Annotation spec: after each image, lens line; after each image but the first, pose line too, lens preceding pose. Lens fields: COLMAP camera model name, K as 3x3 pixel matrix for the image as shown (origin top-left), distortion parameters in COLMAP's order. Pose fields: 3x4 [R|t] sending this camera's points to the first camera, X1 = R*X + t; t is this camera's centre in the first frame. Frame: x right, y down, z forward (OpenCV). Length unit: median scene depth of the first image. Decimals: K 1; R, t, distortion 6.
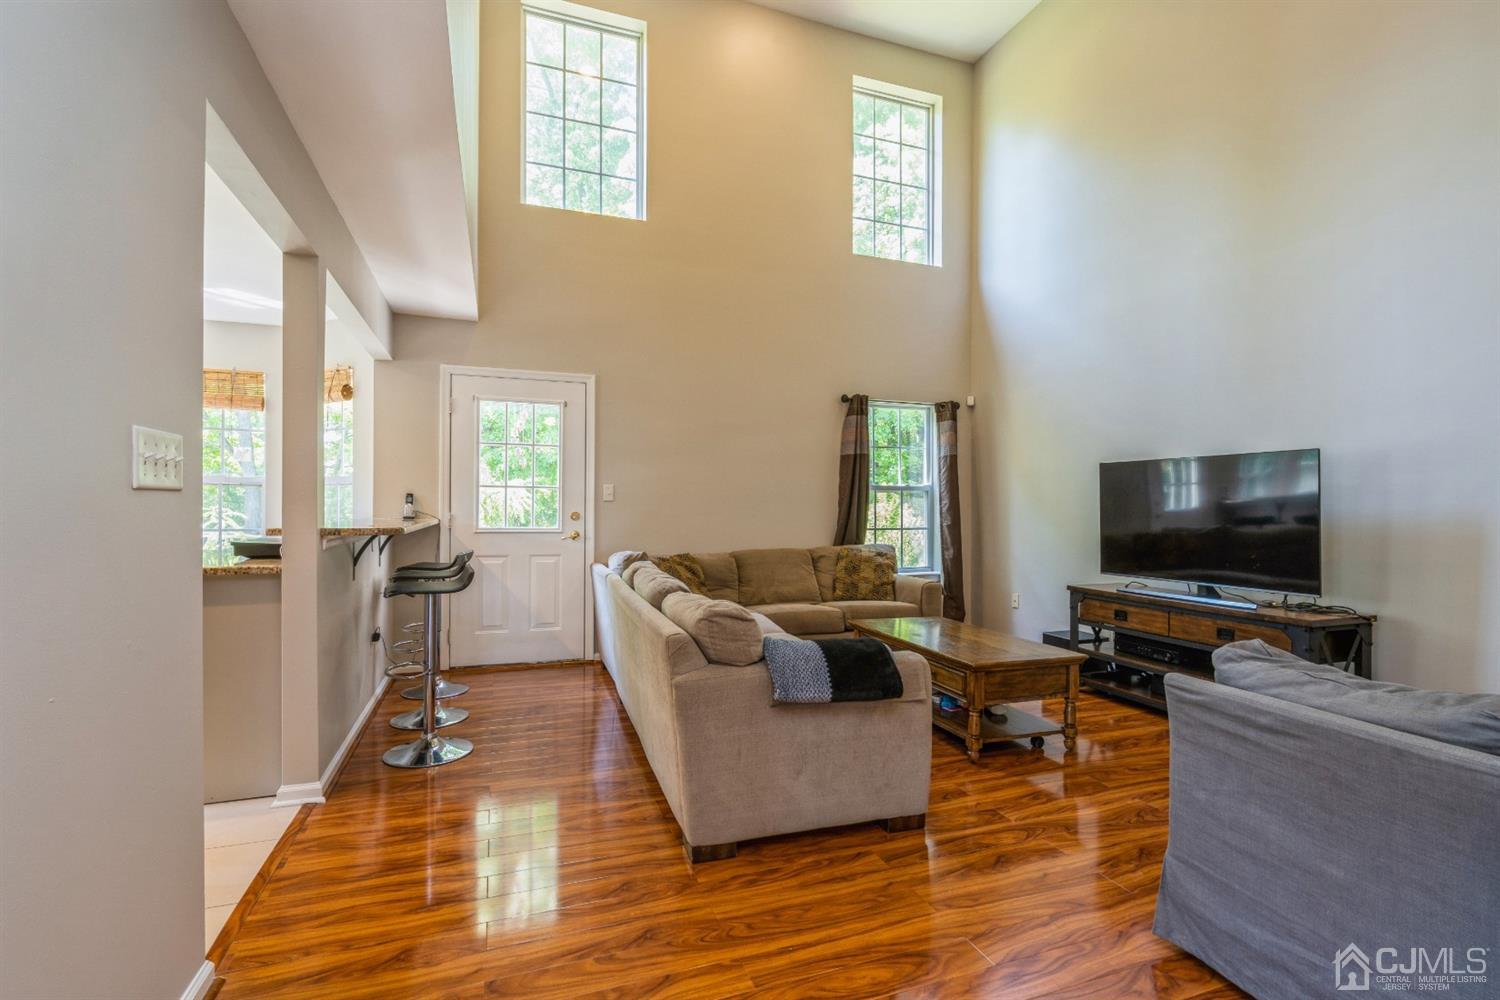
lens RADIAL K [[679.1, 0, 752.3], [0, 679.1, 512.5], [0, 0, 1]] dist [-0.004682, -0.000961]
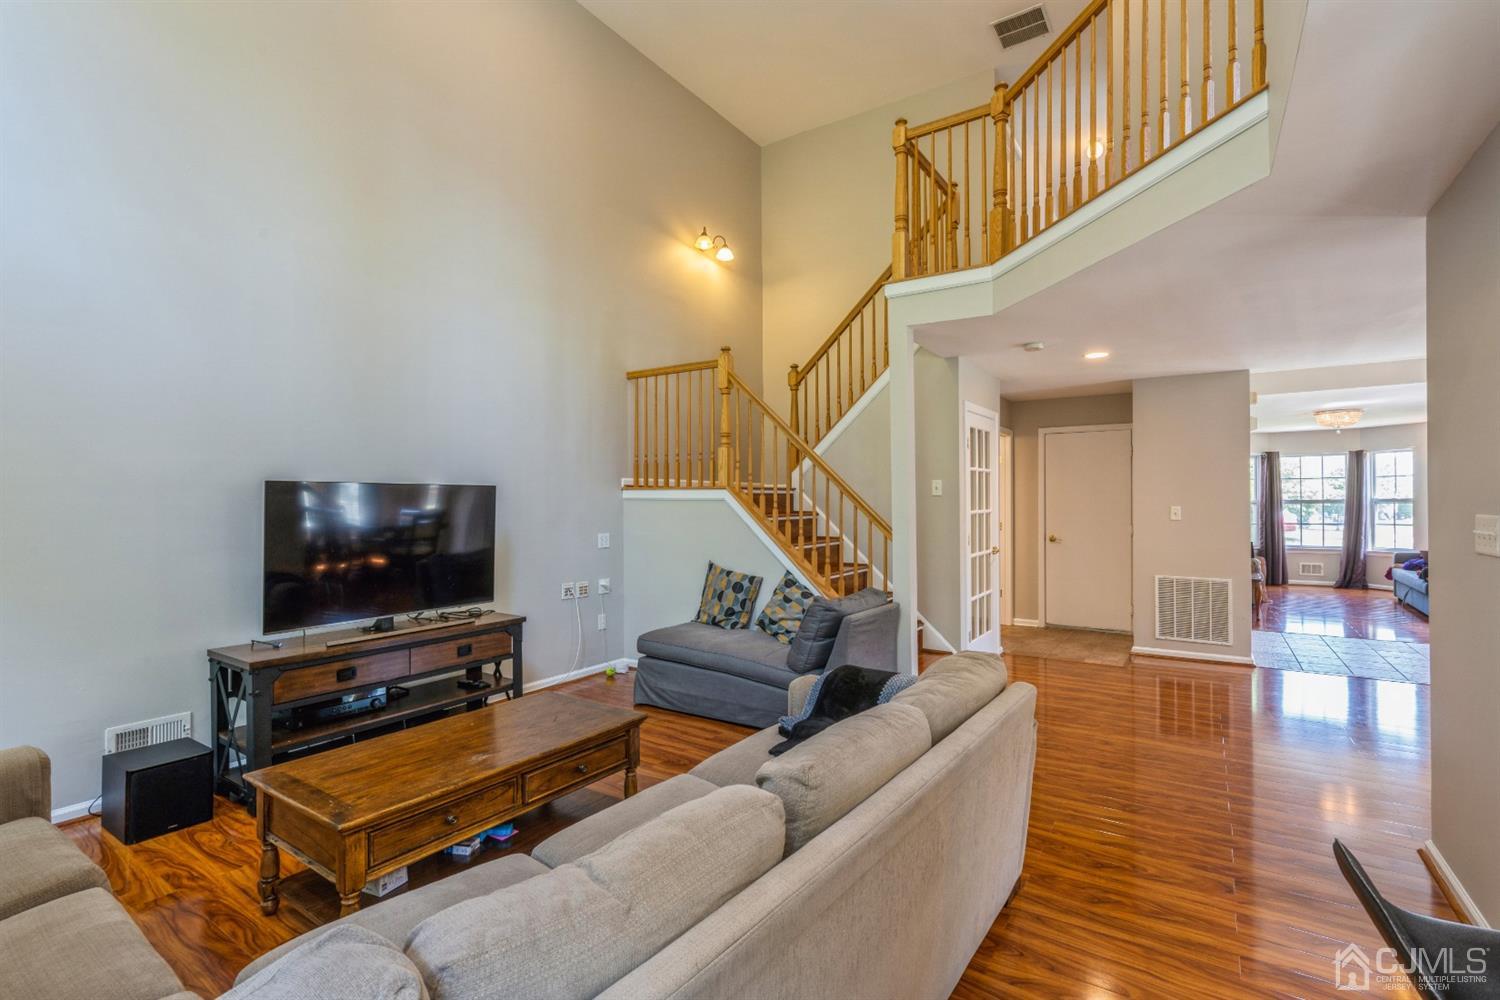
lens RADIAL K [[679.1, 0, 751.6], [0, 679.1, 492.5], [0, 0, 1]] dist [-0.004682, -0.000961]
pose [[-0.588580, 0.010106, 0.808376, -0.307204], [-0.002559, 0.999894, -0.014363, -0.042097], [-0.808435, -0.010522, -0.588491, 0.852065]]
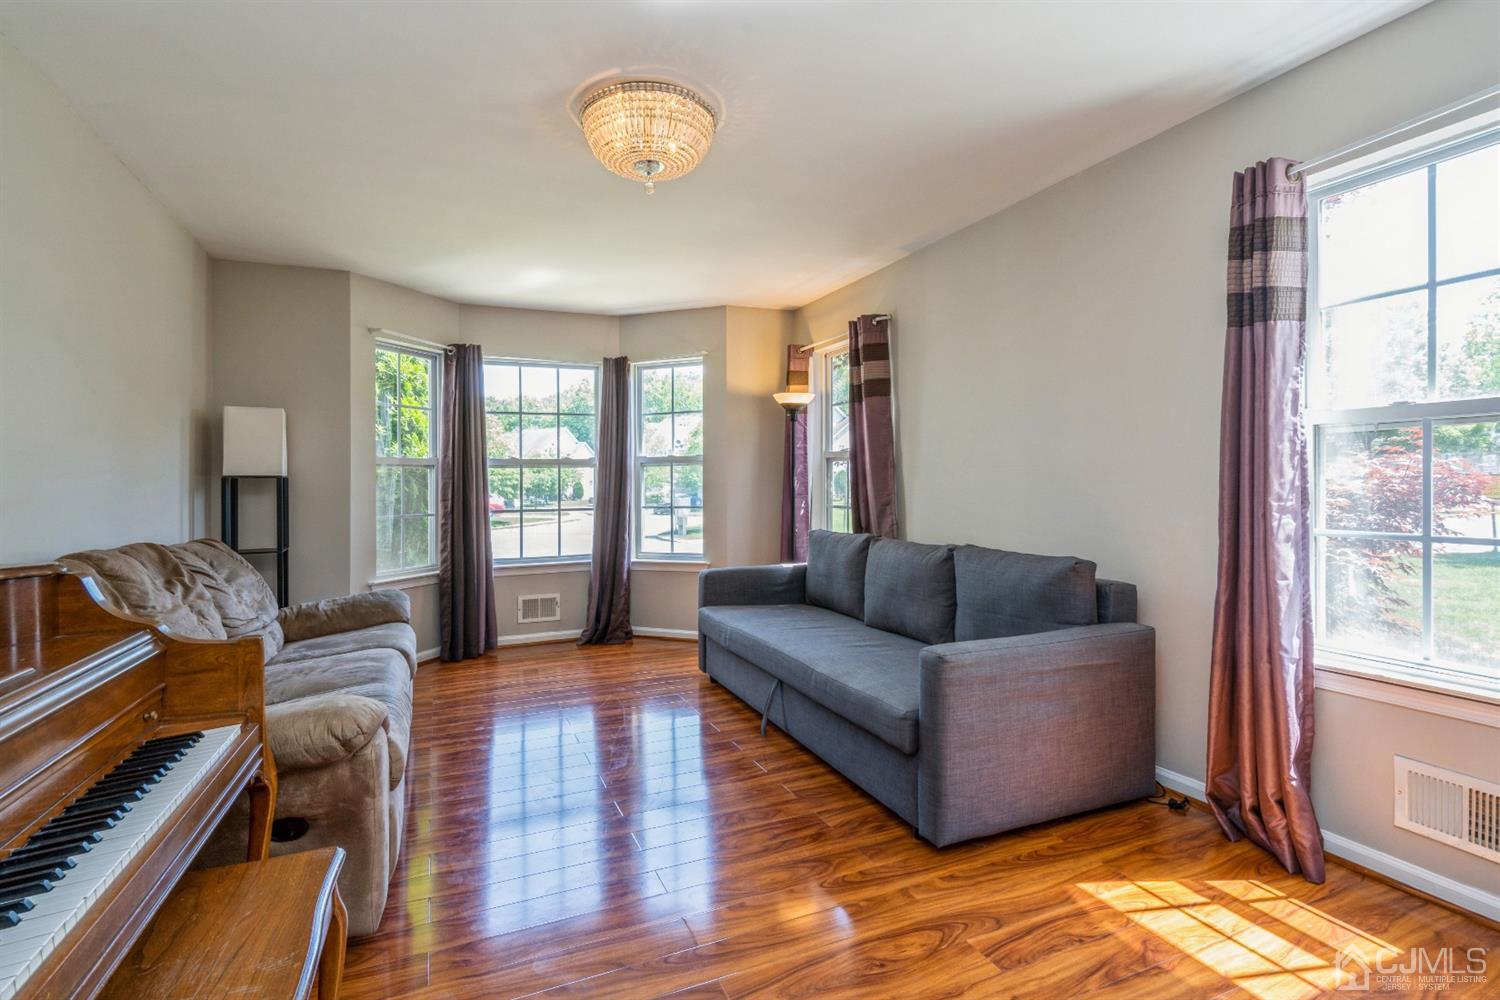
lens RADIAL K [[679.1, 0, 747.8], [0, 679.1, 488.2], [0, 0, 1]] dist [-0.004682, -0.000961]
pose [[-0.996477, 0.005407, -0.083691, -0.296159], [0.005409, 0.999985, 0.000201, -0.041352], [0.083691, -0.000253, -0.996492, 0.812538]]
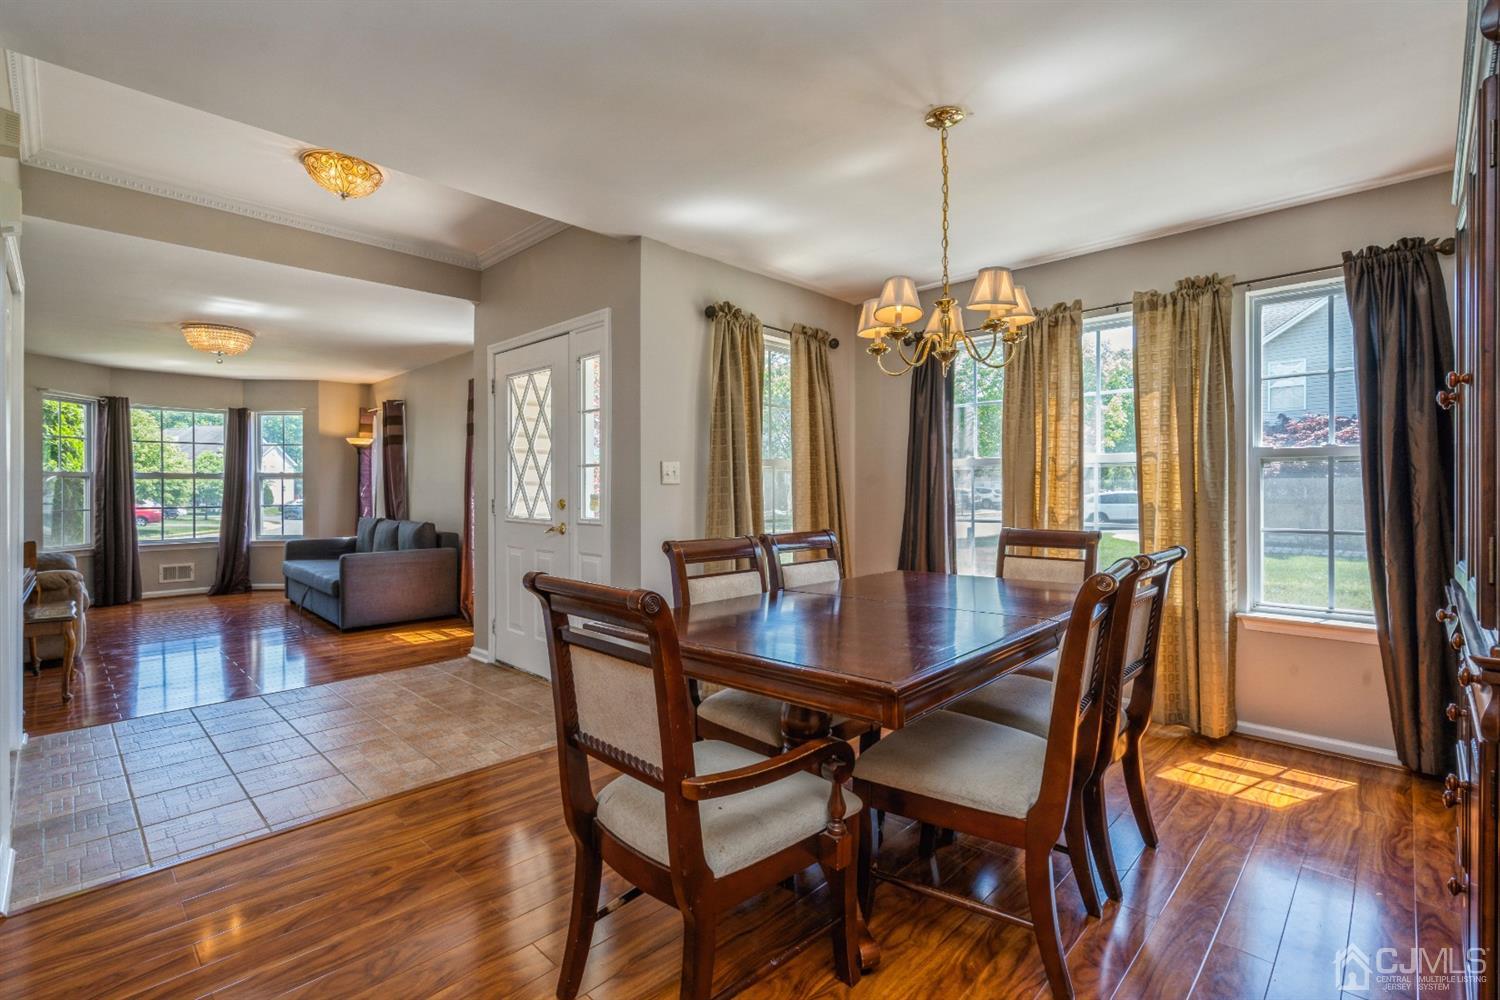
lens RADIAL K [[679.1, 0, 745.7], [0, 679.1, 499.3], [0, 0, 1]] dist [-0.004682, -0.000961]
pose [[-0.901281, 0.002247, -0.433229, -0.302343], [-0.000728, 0.999977, 0.006699, -0.041304], [0.433234, 0.006353, -0.901259, 0.833013]]
